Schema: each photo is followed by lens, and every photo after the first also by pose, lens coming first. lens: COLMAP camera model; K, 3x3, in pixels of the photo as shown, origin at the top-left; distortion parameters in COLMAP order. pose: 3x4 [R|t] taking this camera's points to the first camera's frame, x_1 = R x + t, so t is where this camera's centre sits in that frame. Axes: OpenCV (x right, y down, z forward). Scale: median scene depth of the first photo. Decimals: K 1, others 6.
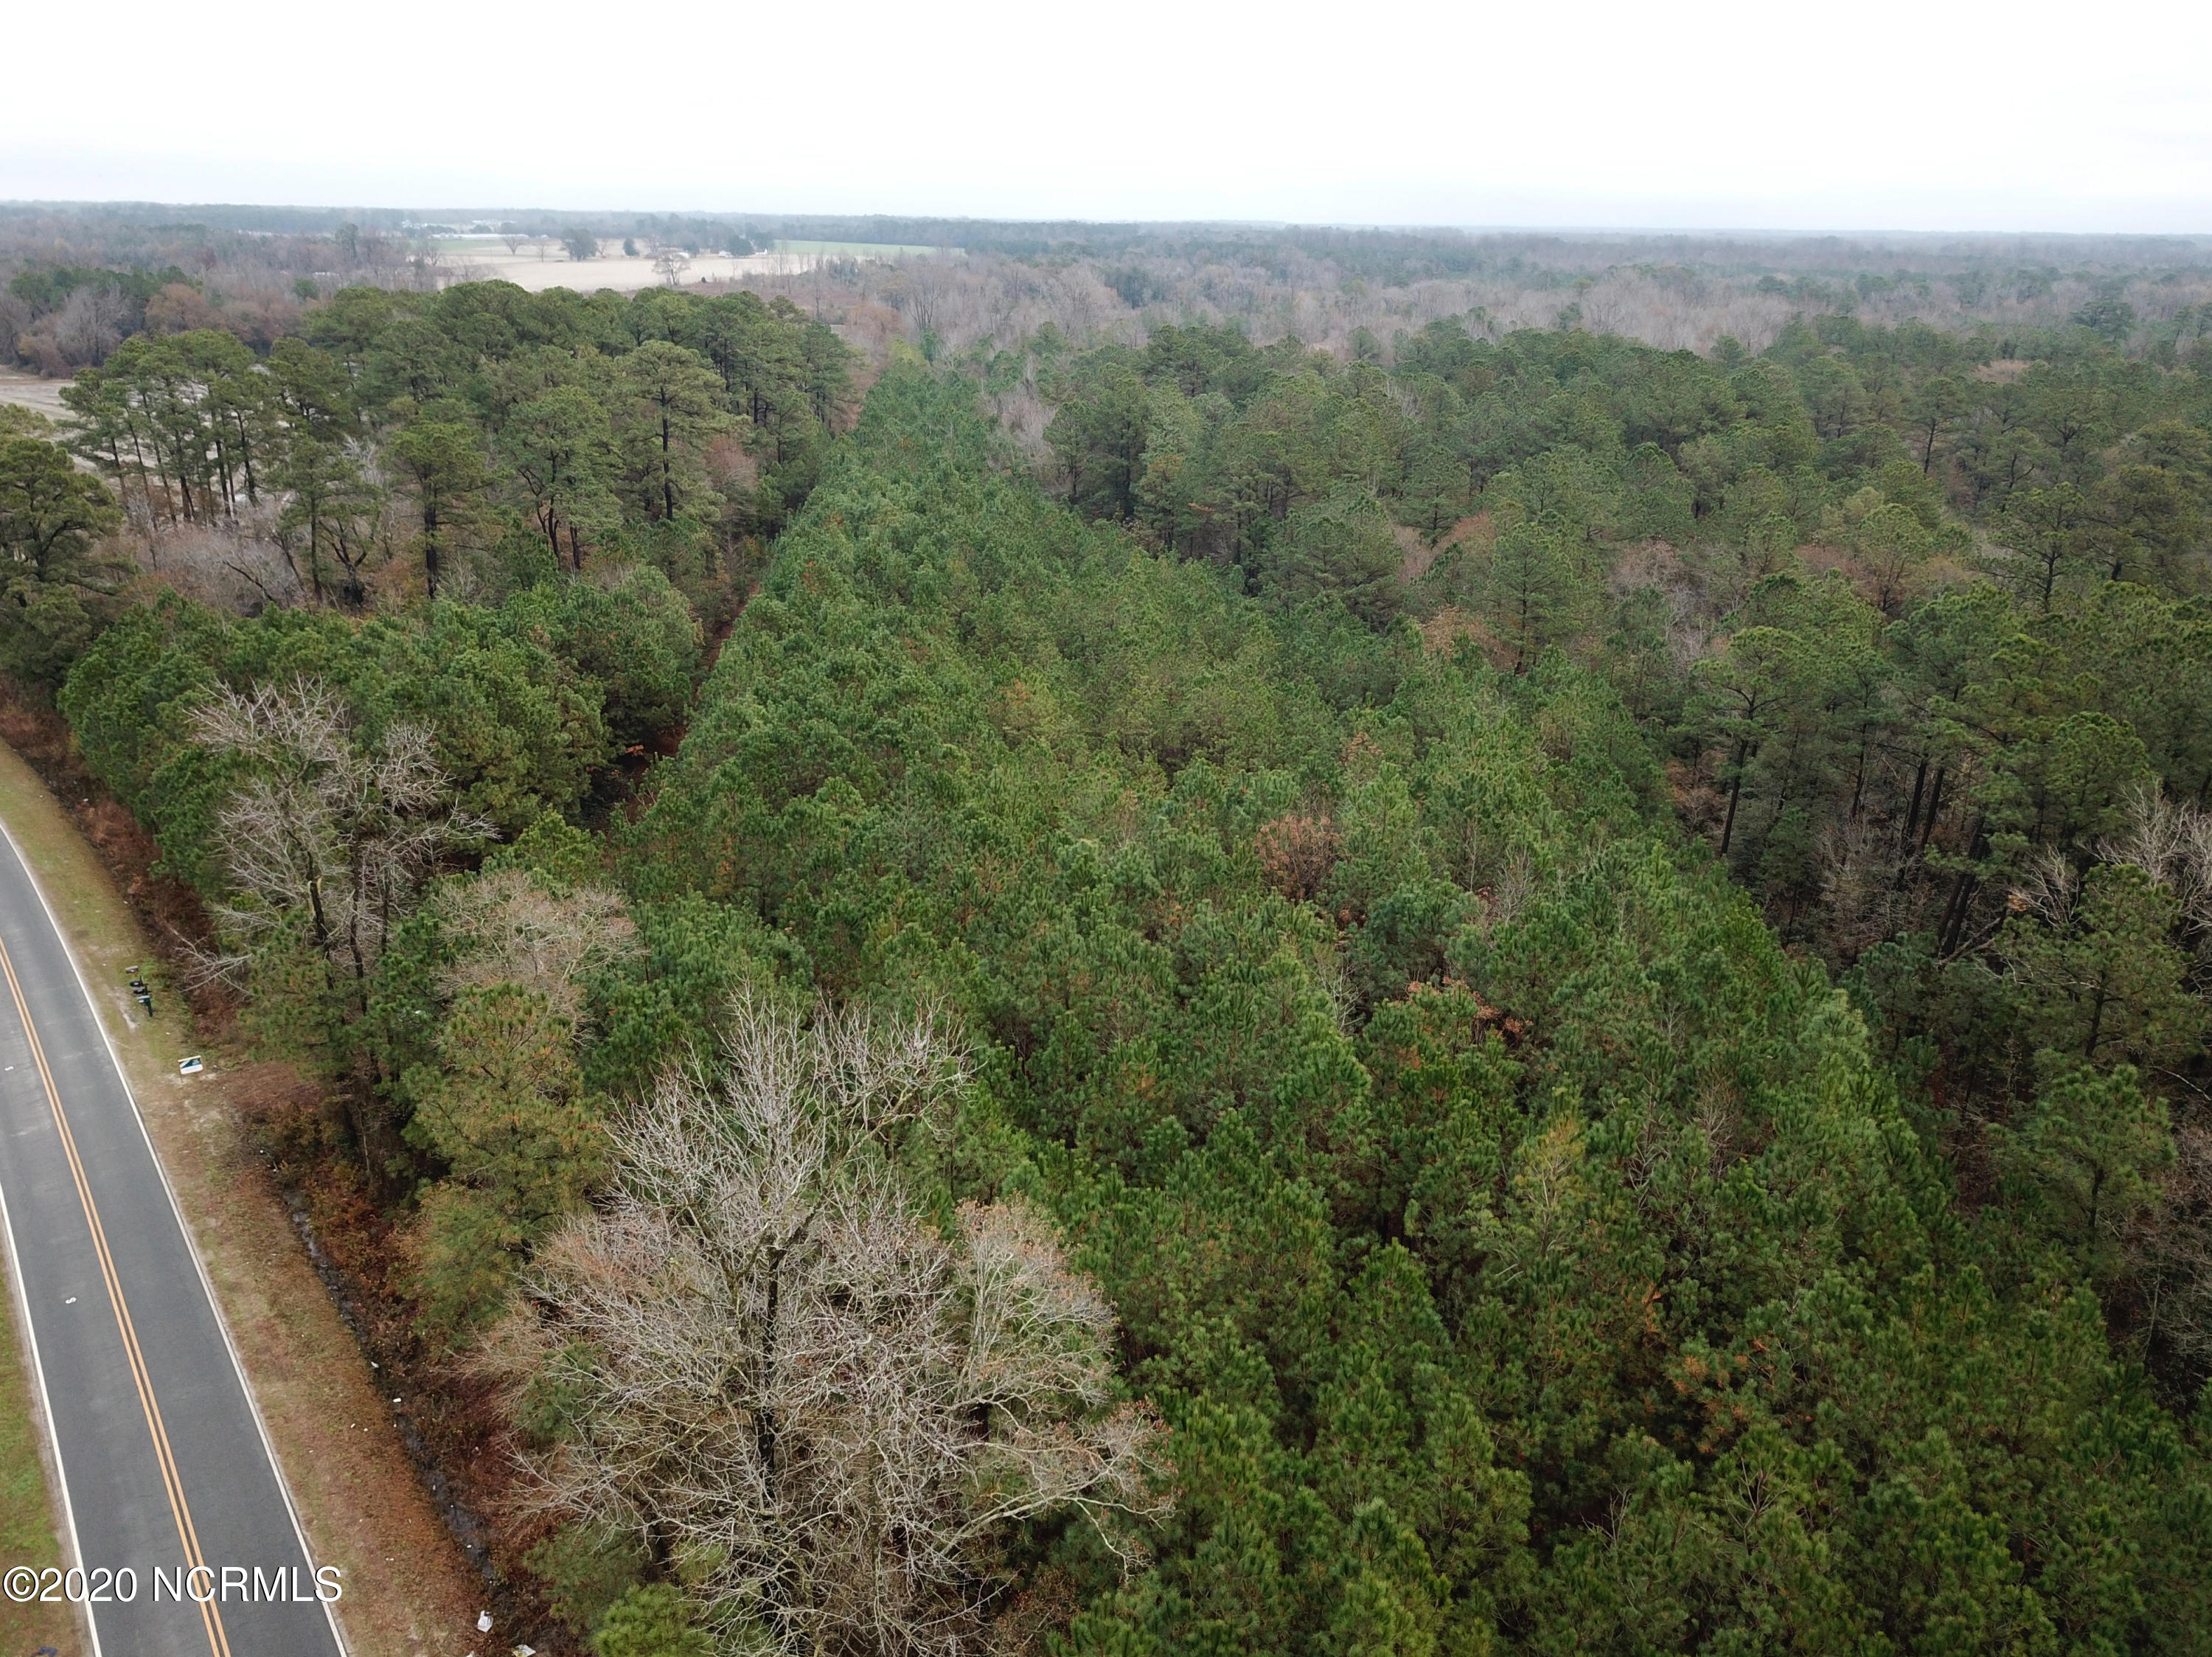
lens RADIAL K [[1676.3, 0, 1108.7], [0, 1676.3, 831.2], [0, 0, 1]] dist [0.005624, 0.008393]
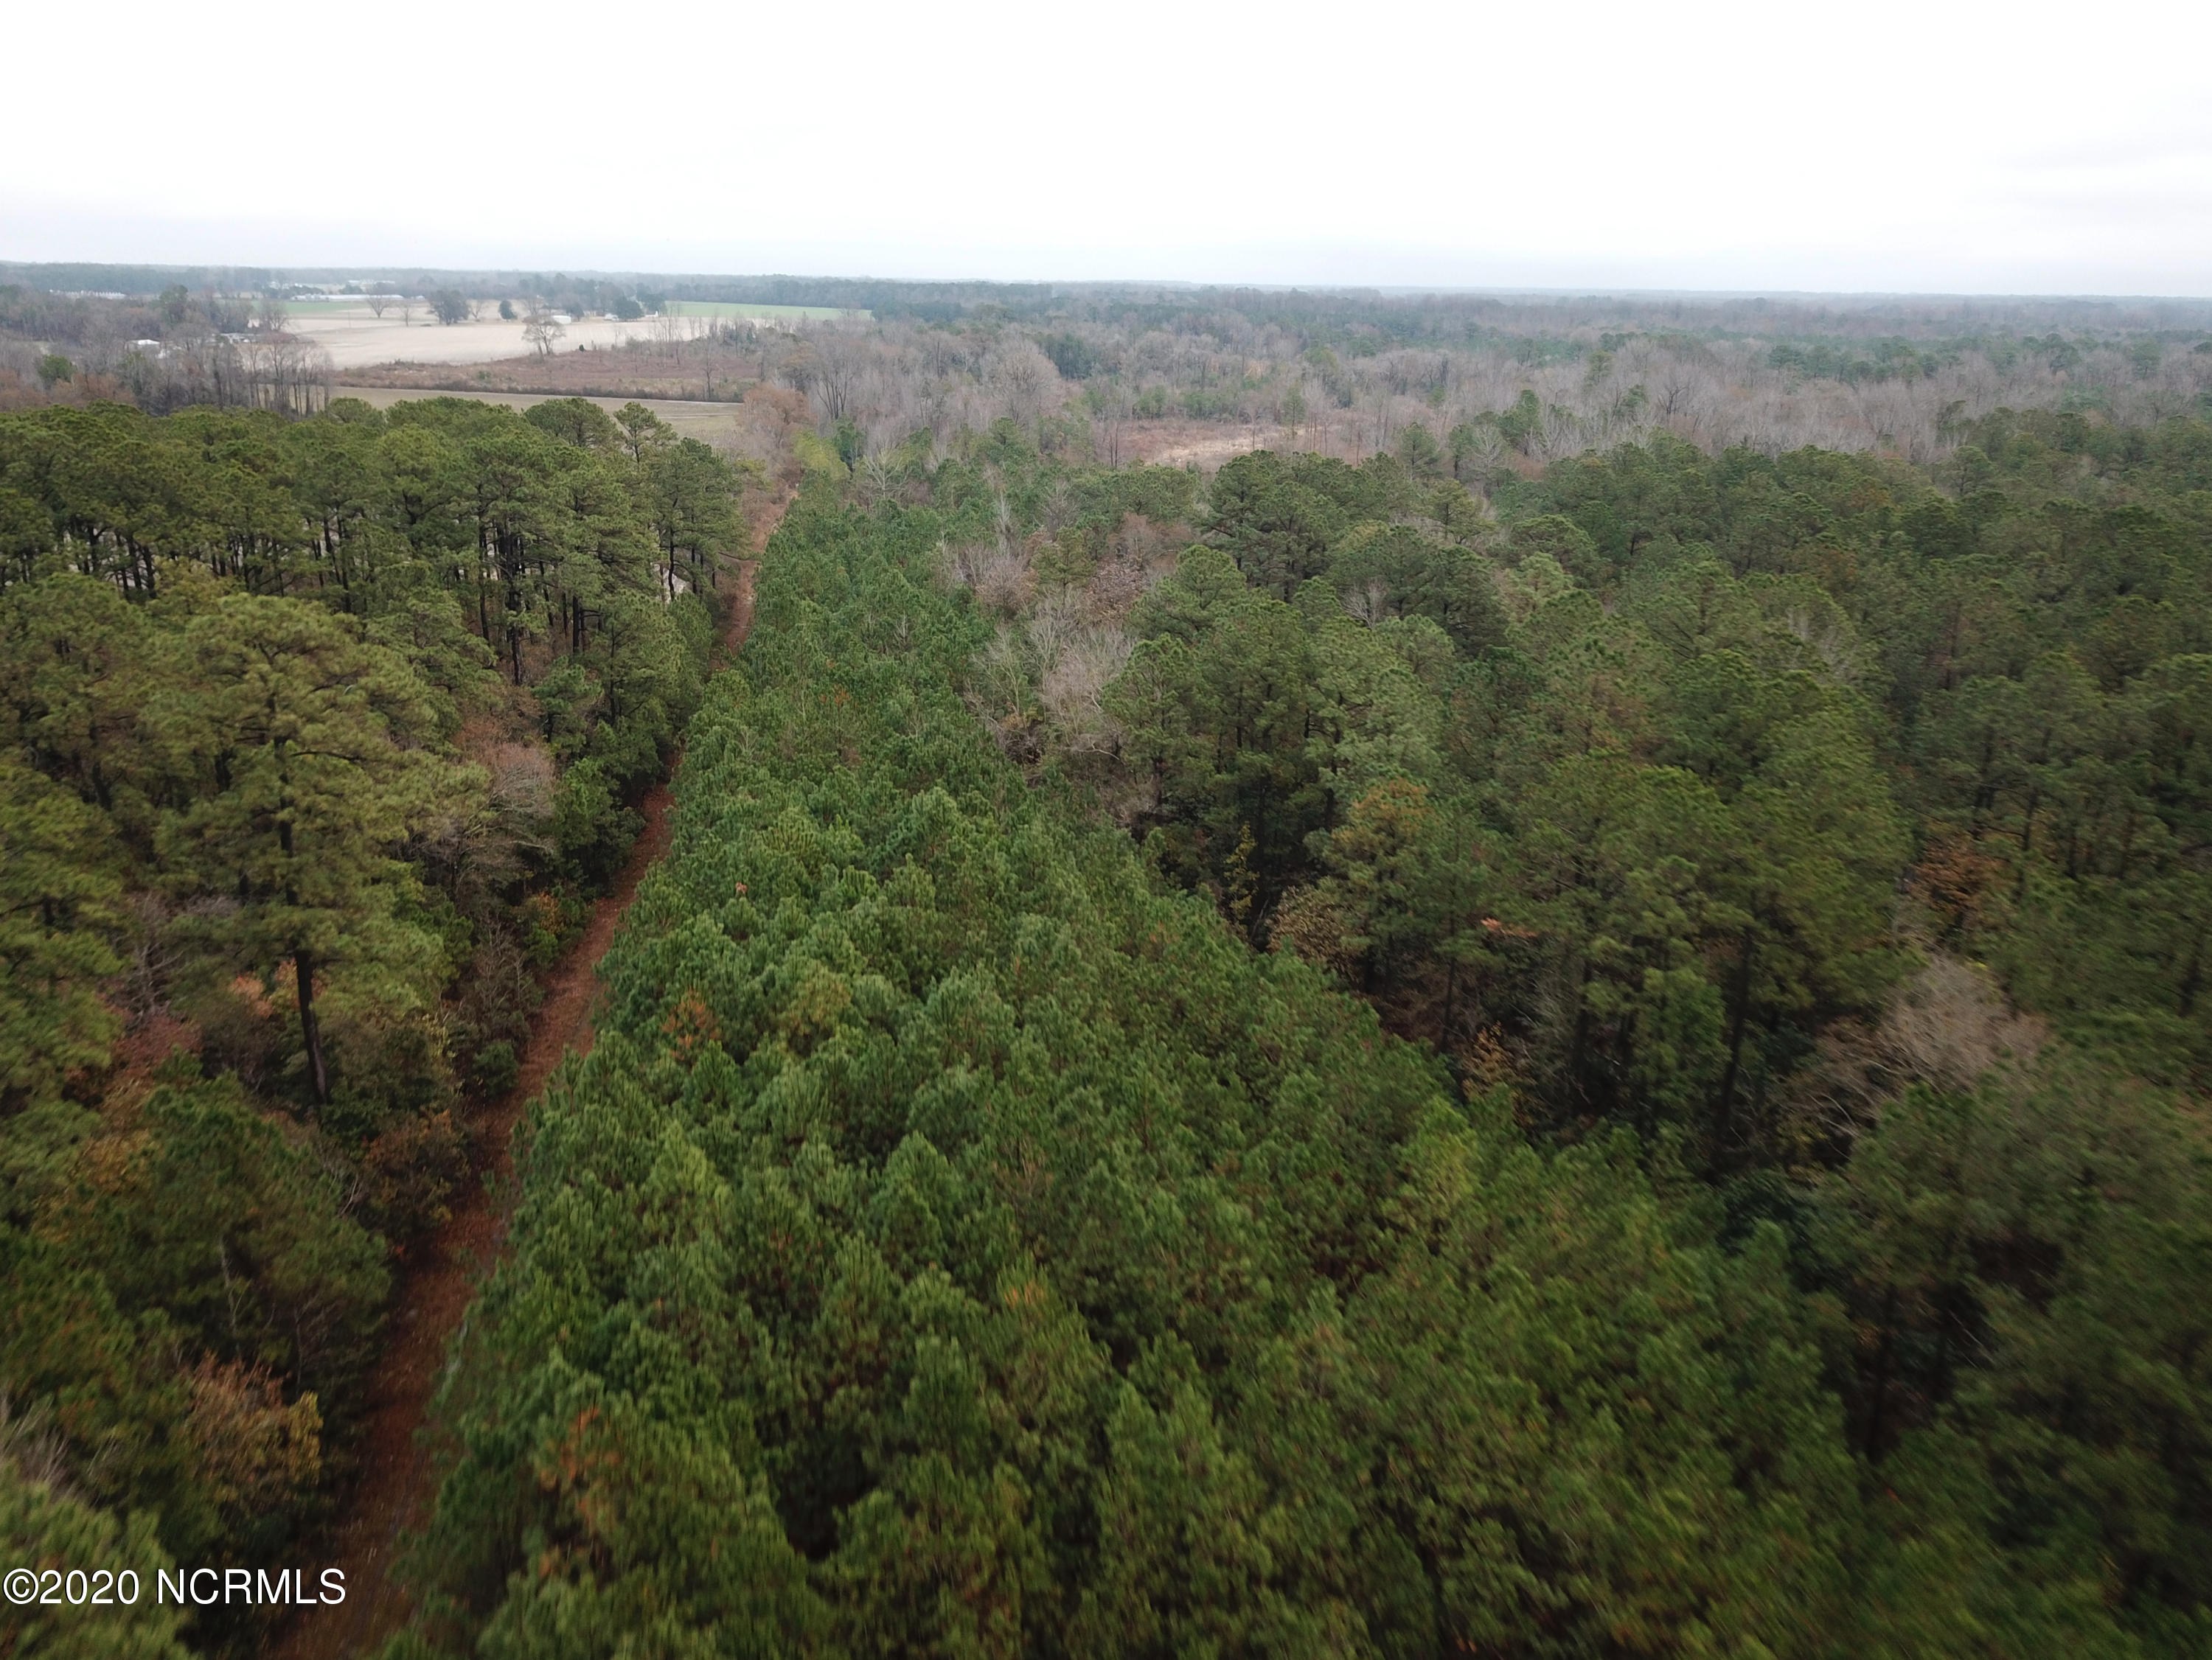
lens RADIAL K [[1675.9, 0, 1095.6], [0, 1675.9, 811.3], [0, 0, 1]] dist [0.005624, 0.008393]
pose [[0.998723, -0.014648, 0.048349, -0.015241], [0.016668, 0.998993, -0.041648, -0.040801], [-0.047690, 0.042400, 0.997962, 0.107879]]
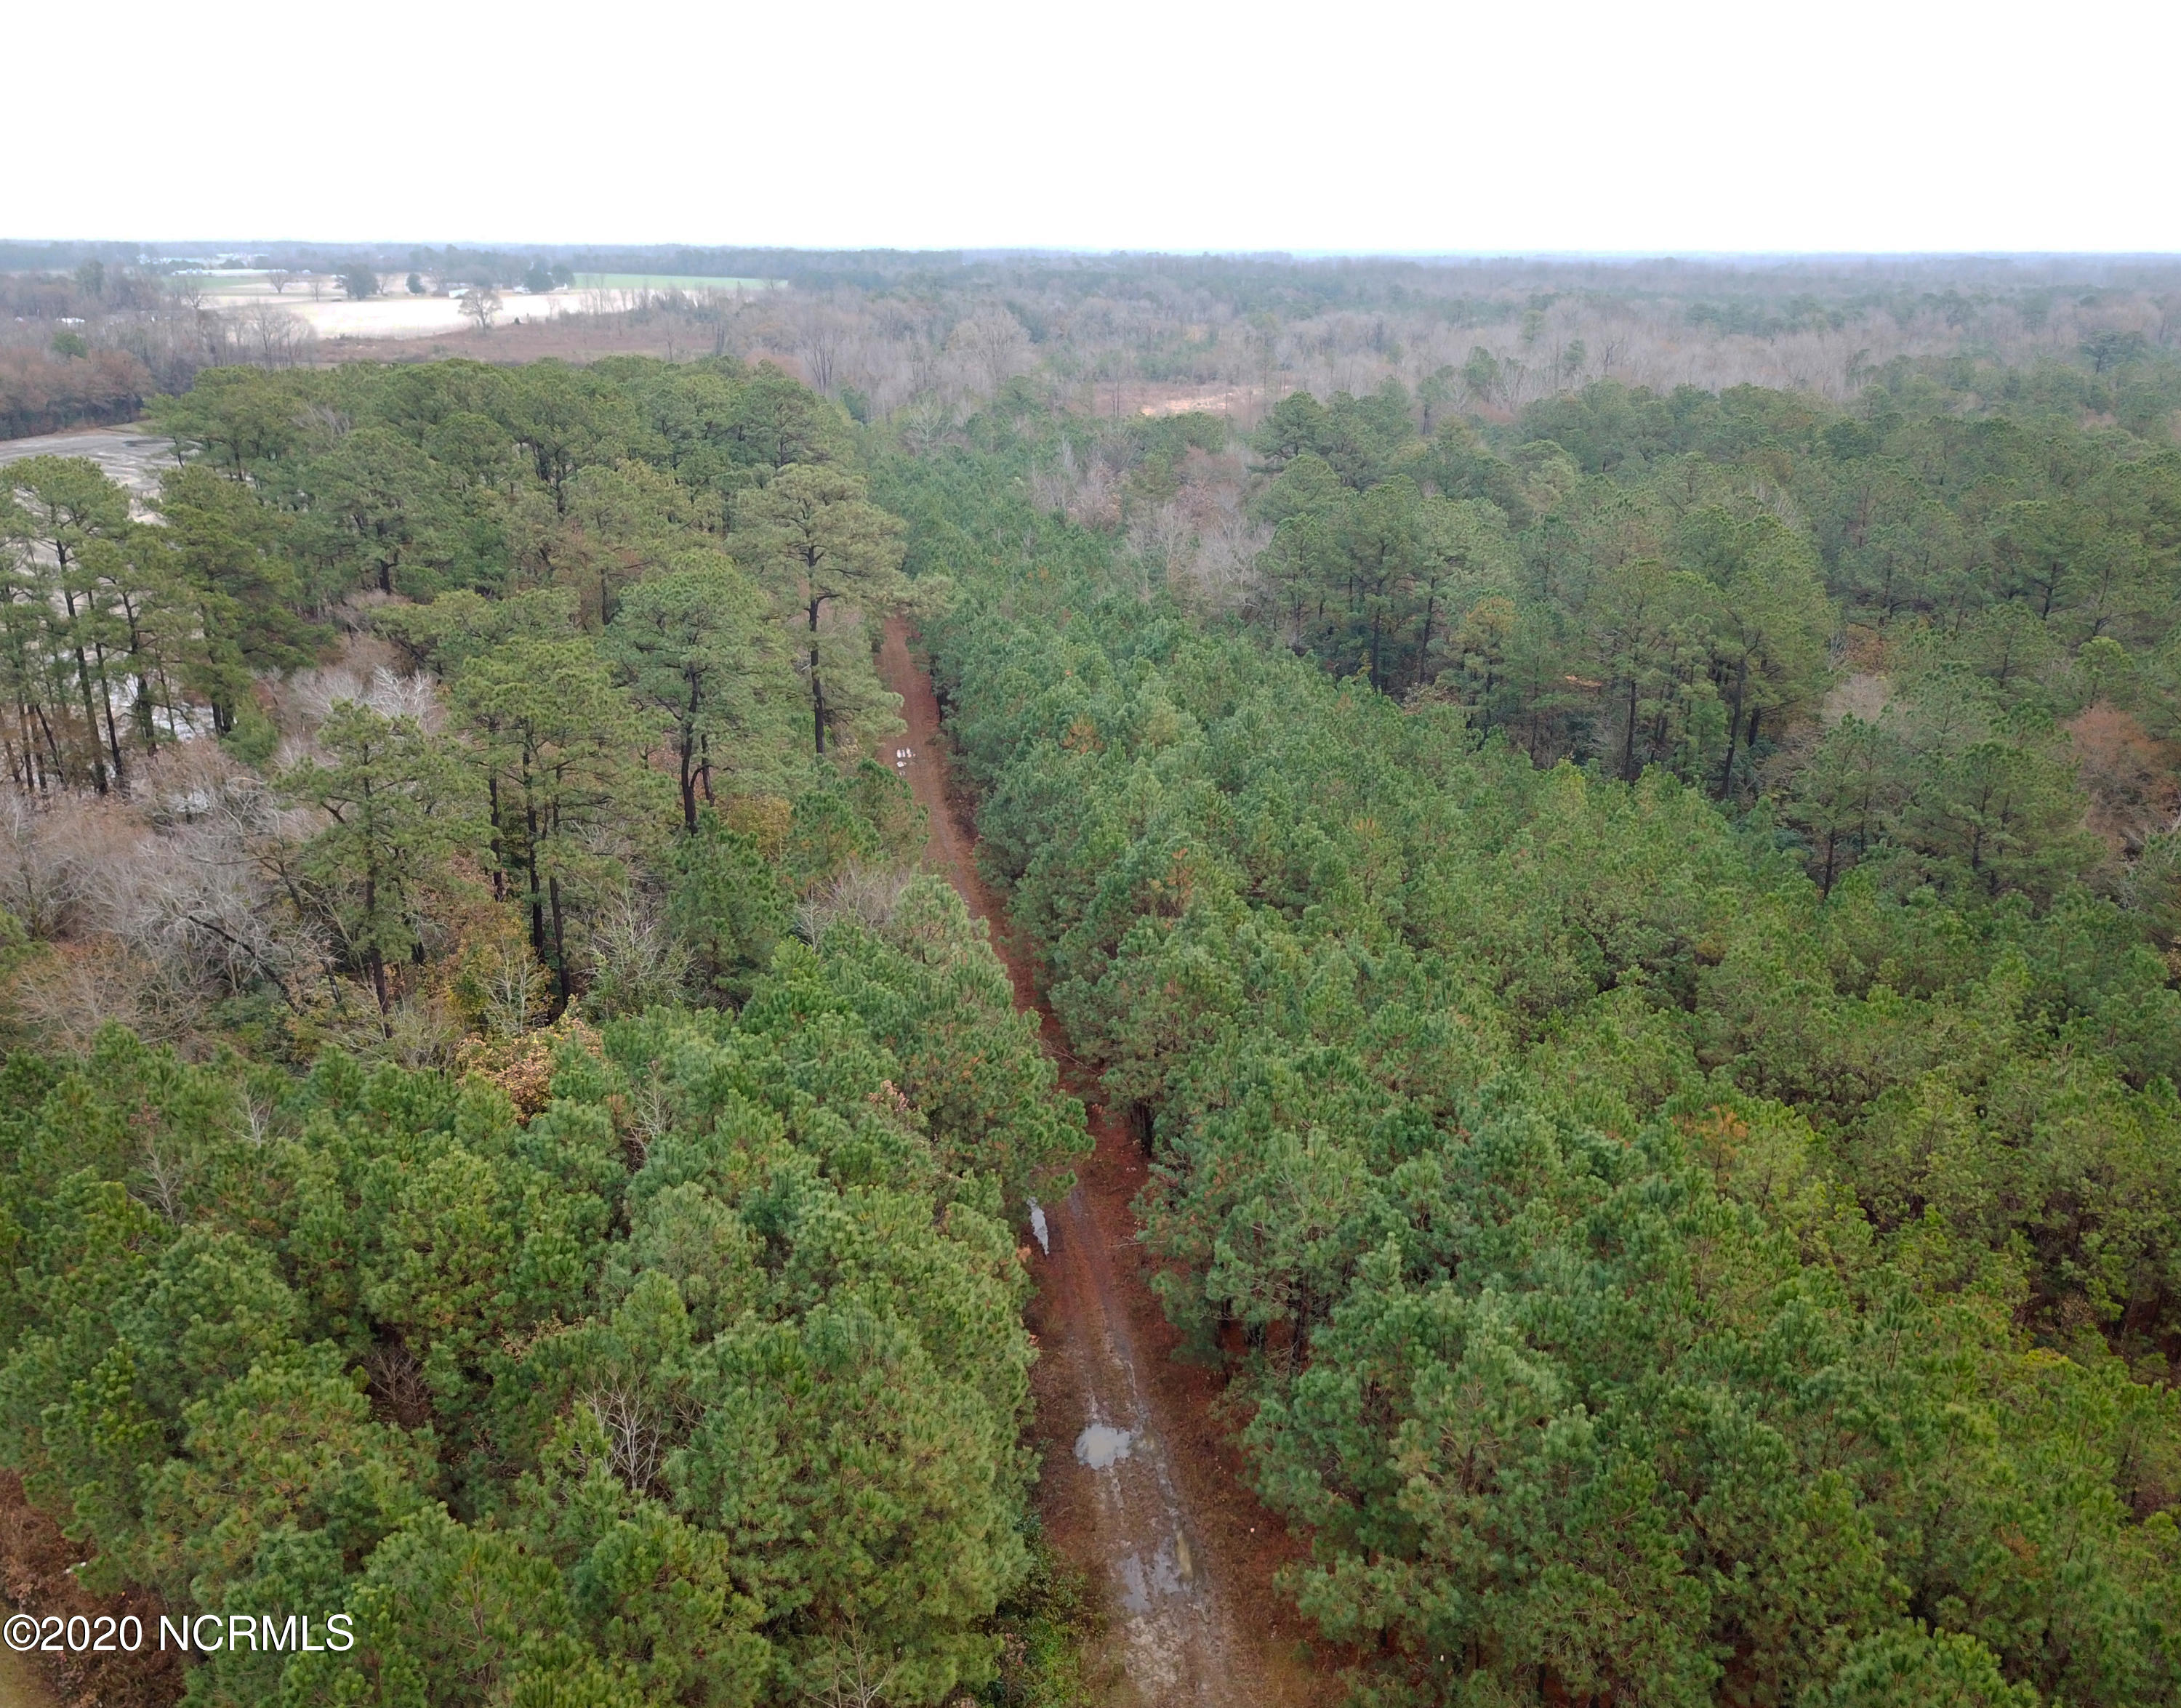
lens RADIAL K [[1722.9, 0, 1095.5], [0, 1722.9, 867.9], [0, 0, 1]] dist [0.006727, 0.003073]
pose [[0.993803, -0.046087, 0.101150, -0.043061], [0.046340, 0.998926, -0.000150, -0.024670], [-0.101035, 0.004836, 0.994871, 0.061209]]
